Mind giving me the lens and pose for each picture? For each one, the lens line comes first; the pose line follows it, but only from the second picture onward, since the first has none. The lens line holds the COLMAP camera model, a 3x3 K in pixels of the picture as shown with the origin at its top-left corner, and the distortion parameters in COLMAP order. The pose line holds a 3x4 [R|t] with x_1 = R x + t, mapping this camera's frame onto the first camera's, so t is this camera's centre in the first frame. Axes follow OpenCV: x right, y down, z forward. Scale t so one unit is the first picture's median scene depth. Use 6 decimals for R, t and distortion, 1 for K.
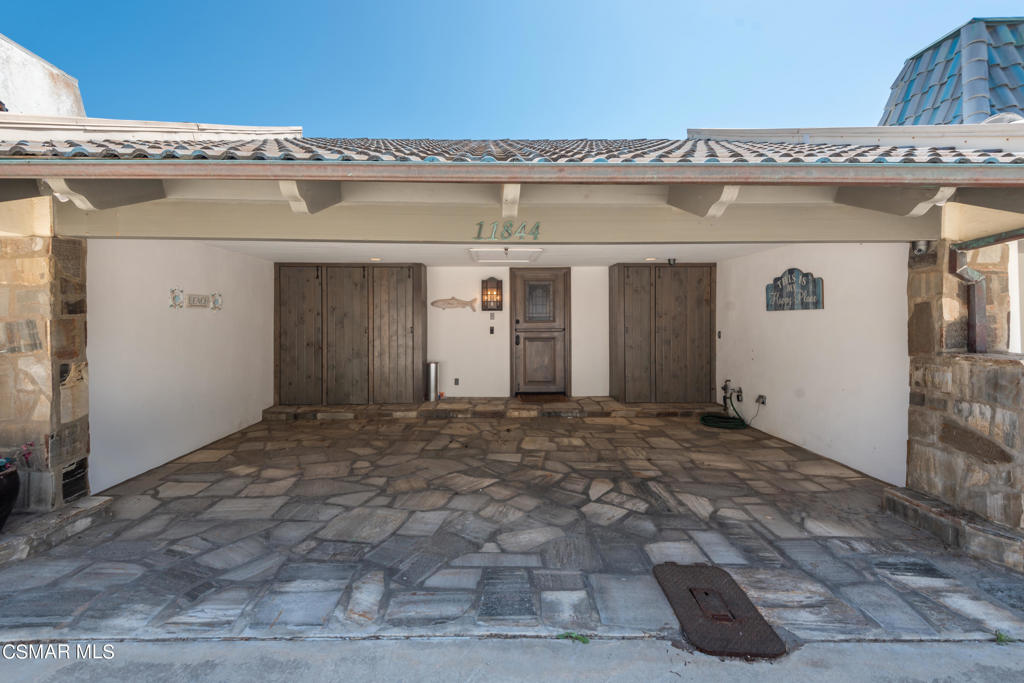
lens RADIAL K [[462.0, 0, 504.8], [0, 462.0, 323.4], [0, 0, 1]] dist [0.014422, -0.003924]
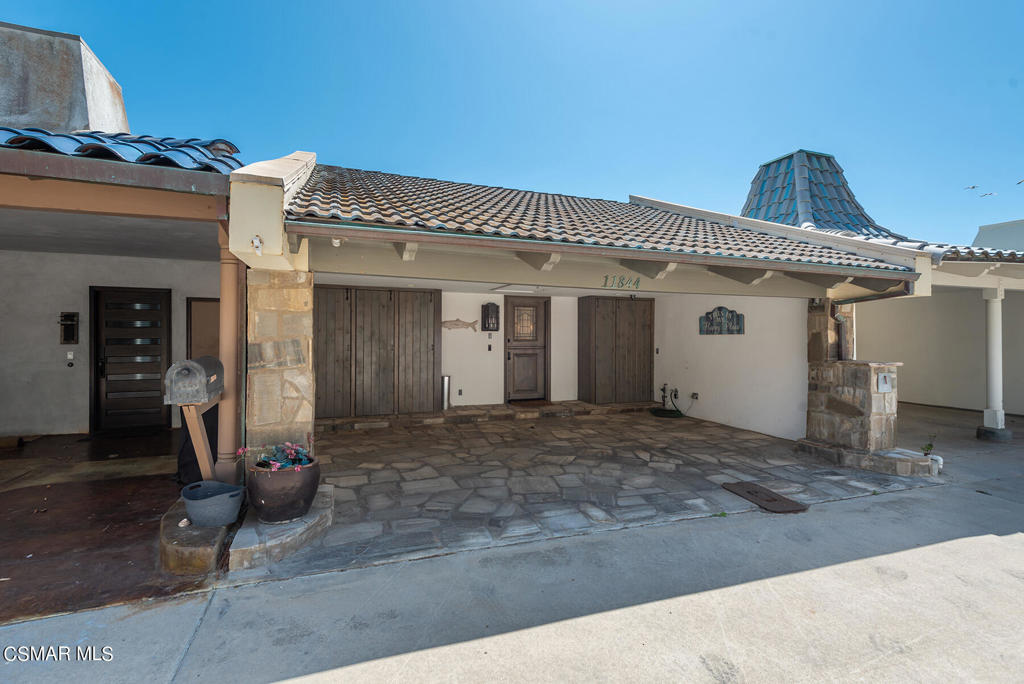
lens RADIAL K [[462.0, 0, 514.7], [0, 462.0, 339.7], [0, 0, 1]] dist [0.014422, -0.003924]
pose [[0.944624, 0.006324, 0.328093, -0.772160], [-0.005648, 0.999980, -0.003013, -0.005689], [-0.328106, 0.000993, 0.944641, -0.298337]]
